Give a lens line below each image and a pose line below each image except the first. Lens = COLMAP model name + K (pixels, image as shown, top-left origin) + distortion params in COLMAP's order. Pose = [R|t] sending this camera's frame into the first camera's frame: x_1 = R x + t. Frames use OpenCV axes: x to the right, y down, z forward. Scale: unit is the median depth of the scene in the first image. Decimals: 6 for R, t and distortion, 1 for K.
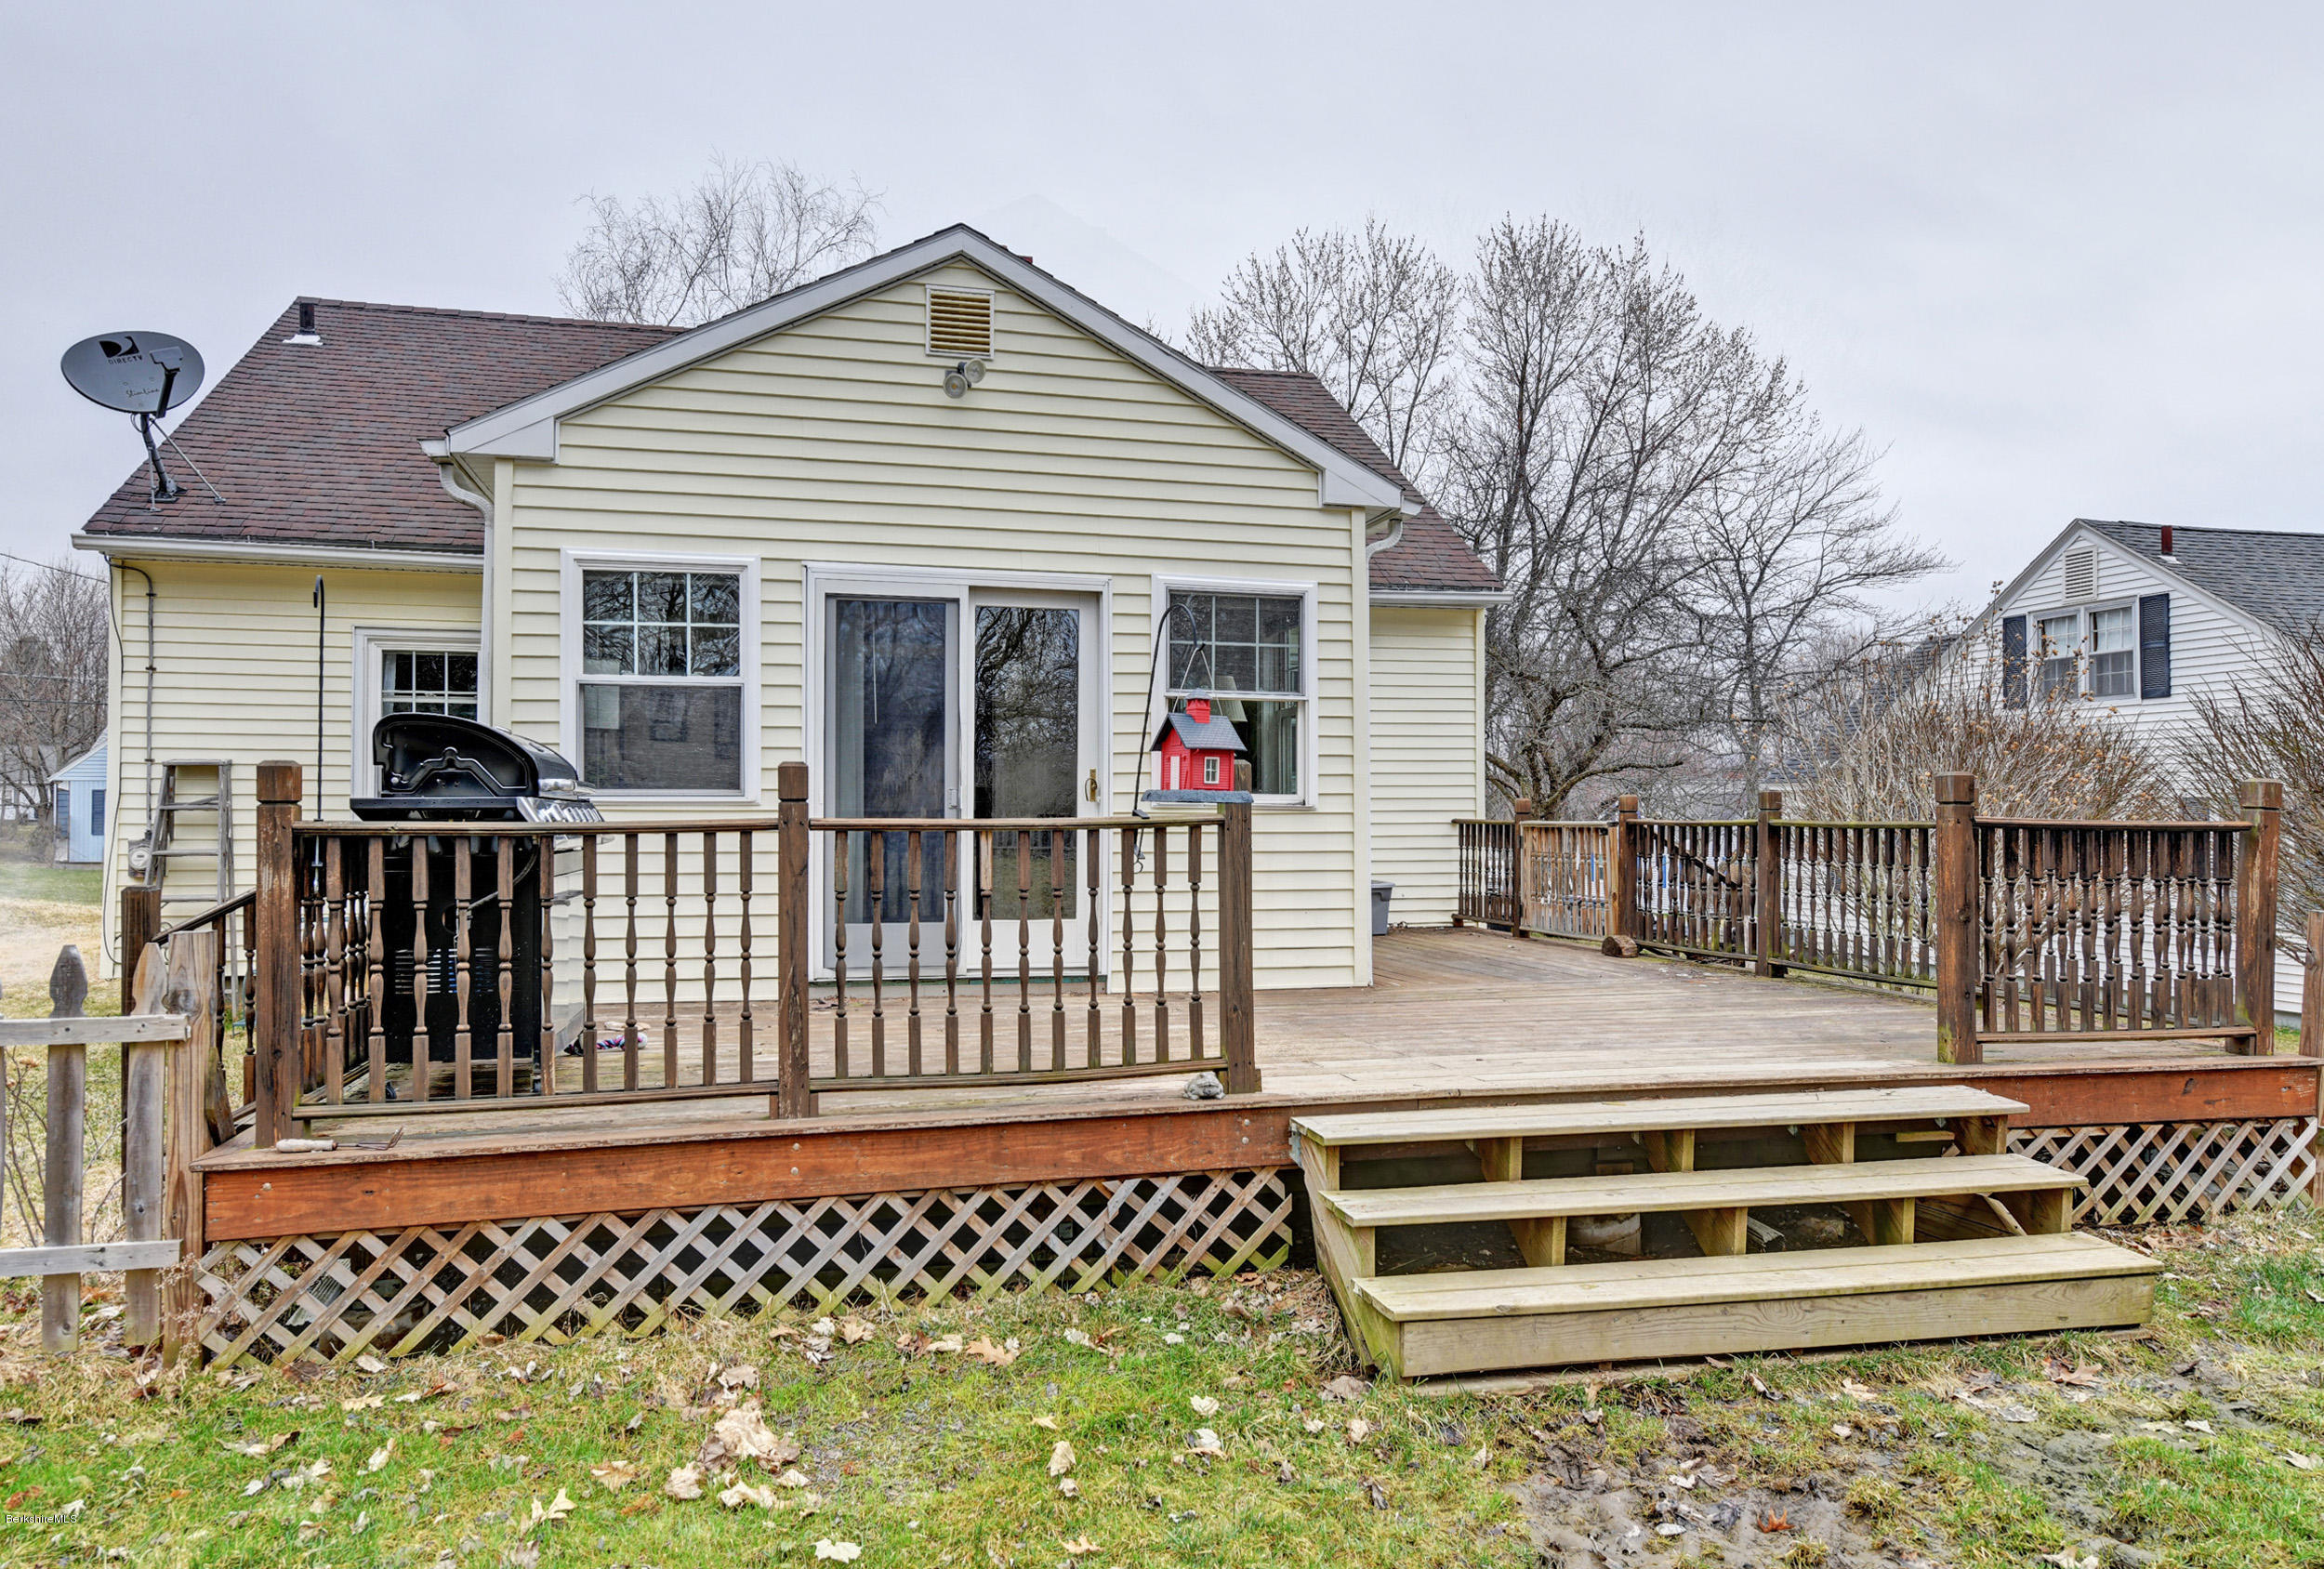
lens RADIAL K [[1471.3, 0, 1162.0], [0, 1471.3, 784.5], [0, 0, 1]] dist [0.004101, 0.000629]
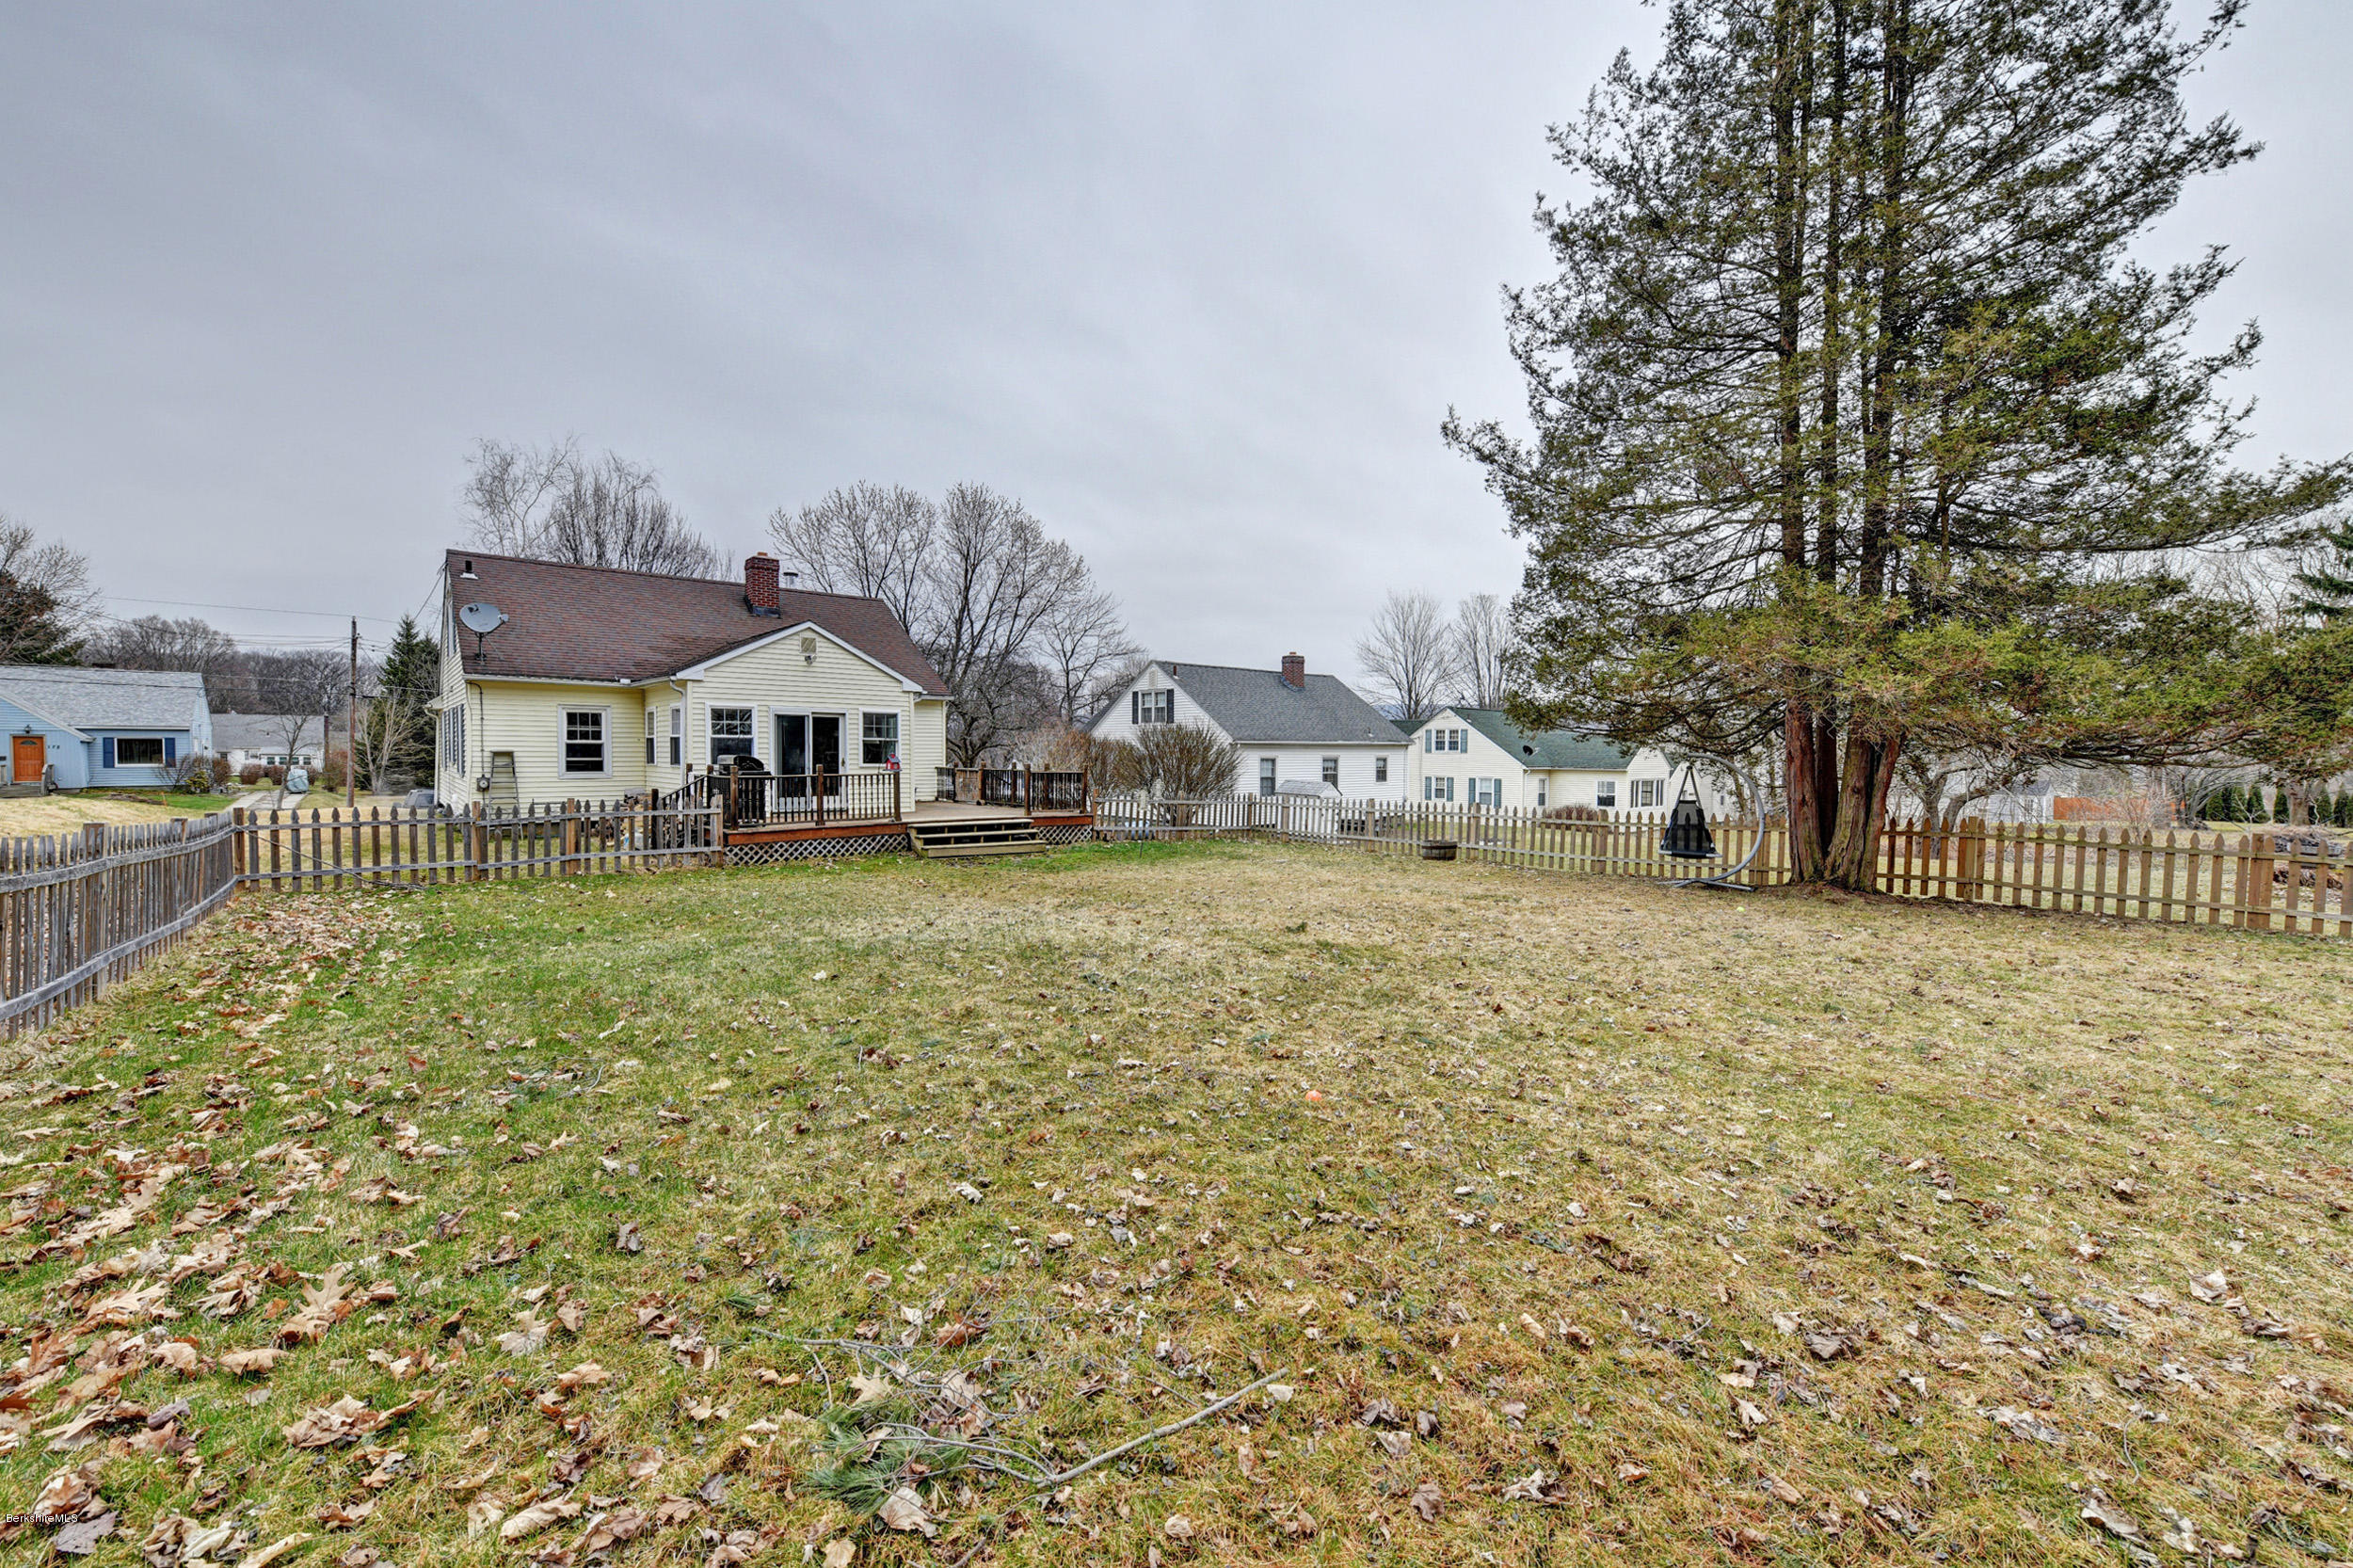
lens RADIAL K [[985.9, 0, 1176.5], [0, 985.9, 784.0], [0, 0, 1]] dist [0.000089, -0.000004]
pose [[0.906728, -0.012942, 0.421518, -0.164114], [-0.011369, 0.998416, 0.055111, -0.045298], [-0.421563, -0.054763, 0.905144, -0.826308]]
